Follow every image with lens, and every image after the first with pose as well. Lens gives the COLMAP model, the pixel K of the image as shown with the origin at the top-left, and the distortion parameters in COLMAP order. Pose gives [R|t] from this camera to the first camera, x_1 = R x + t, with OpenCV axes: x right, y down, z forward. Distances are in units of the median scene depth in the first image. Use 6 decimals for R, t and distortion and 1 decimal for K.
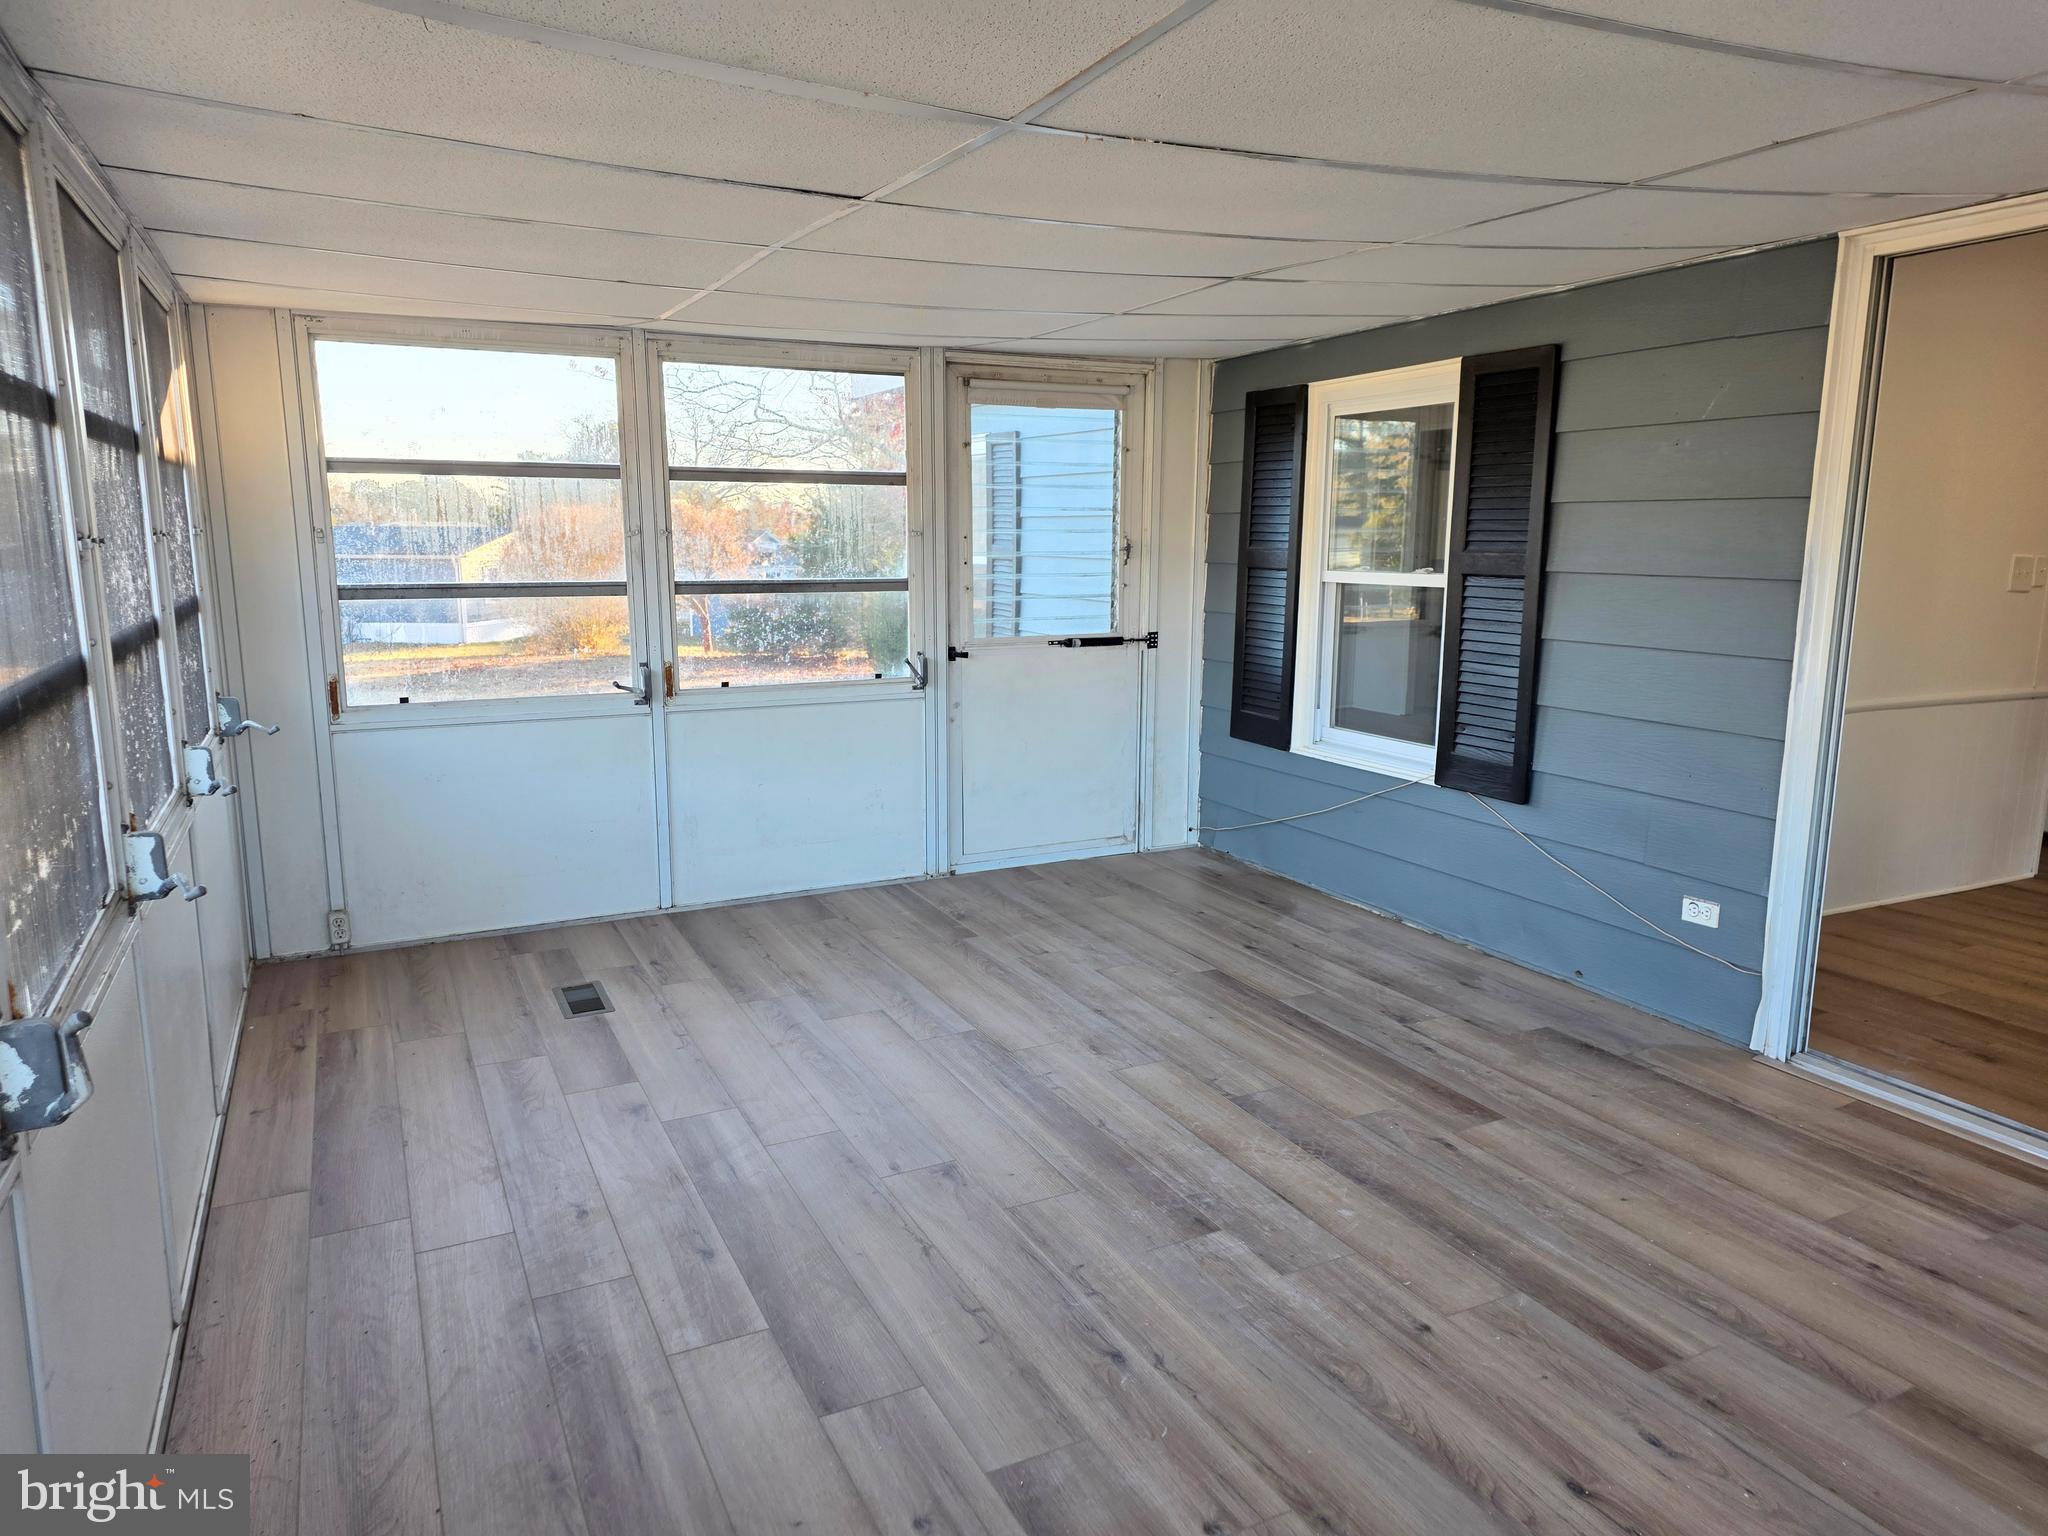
lens RADIAL K [[1375.7, 0, 1028.9], [0, 1375.7, 766.2], [0, 0, 1]] dist [0.084877, -0.063356]
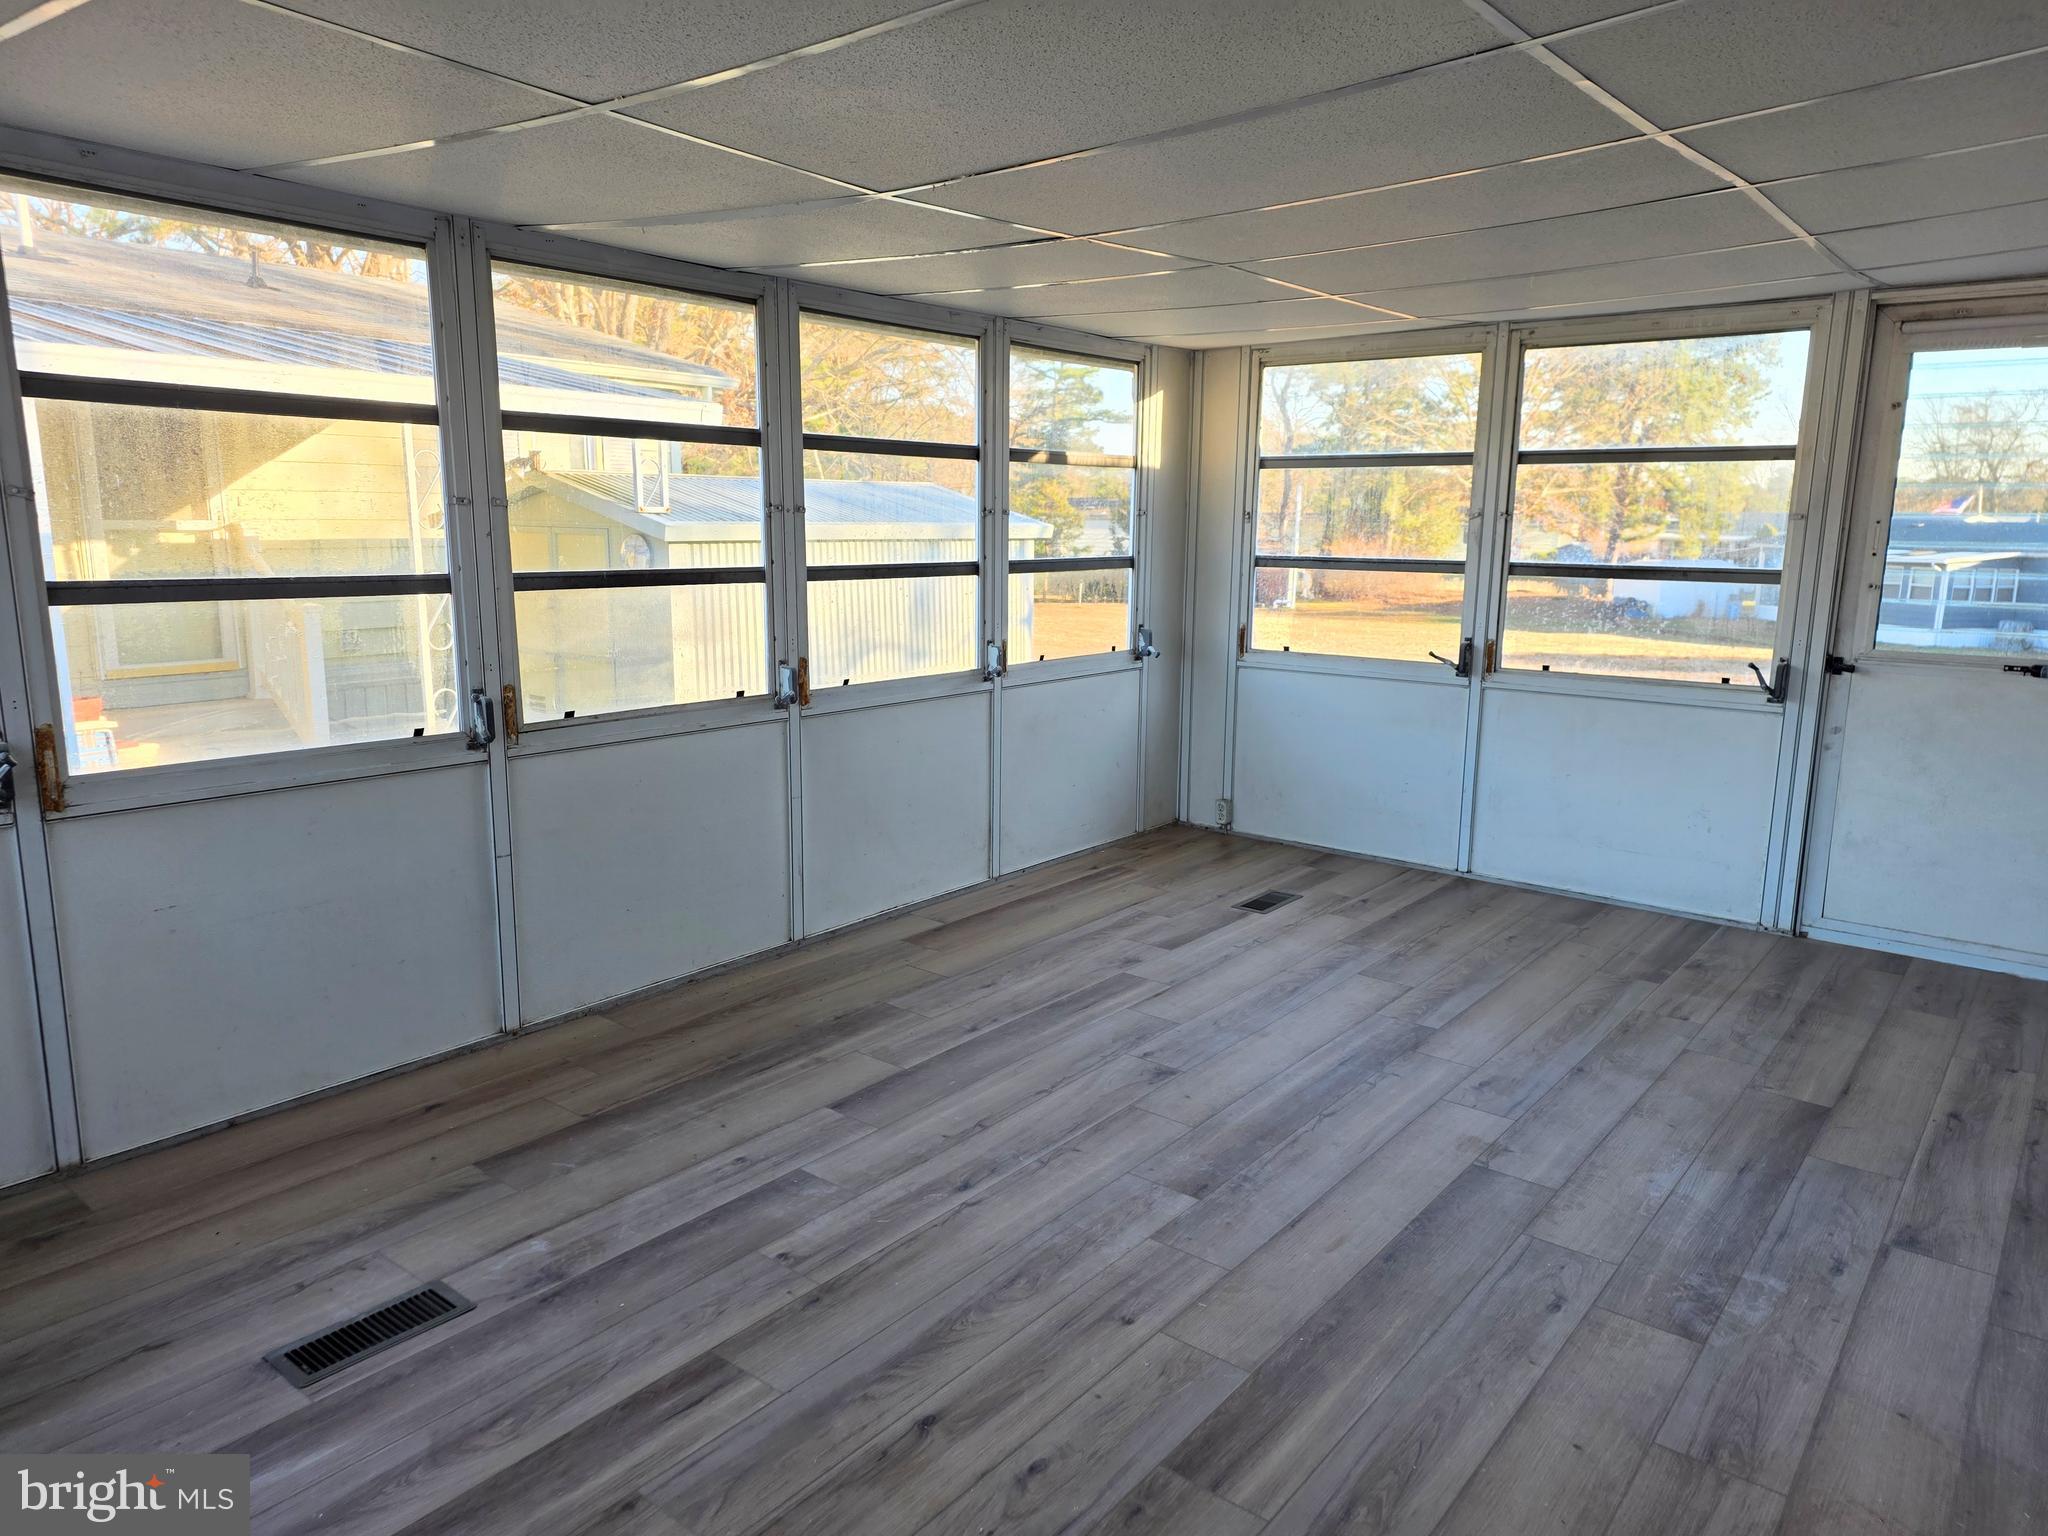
lens RADIAL K [[1375.7, 0, 1036.7], [0, 1375.7, 764.6], [0, 0, 1]] dist [0.084877, -0.063356]
pose [[0.404084, 0.170403, -0.898709, 0.606486], [-0.173428, 0.978947, 0.107639, -0.039358], [0.898131, 0.112366, 0.425130, 0.280797]]
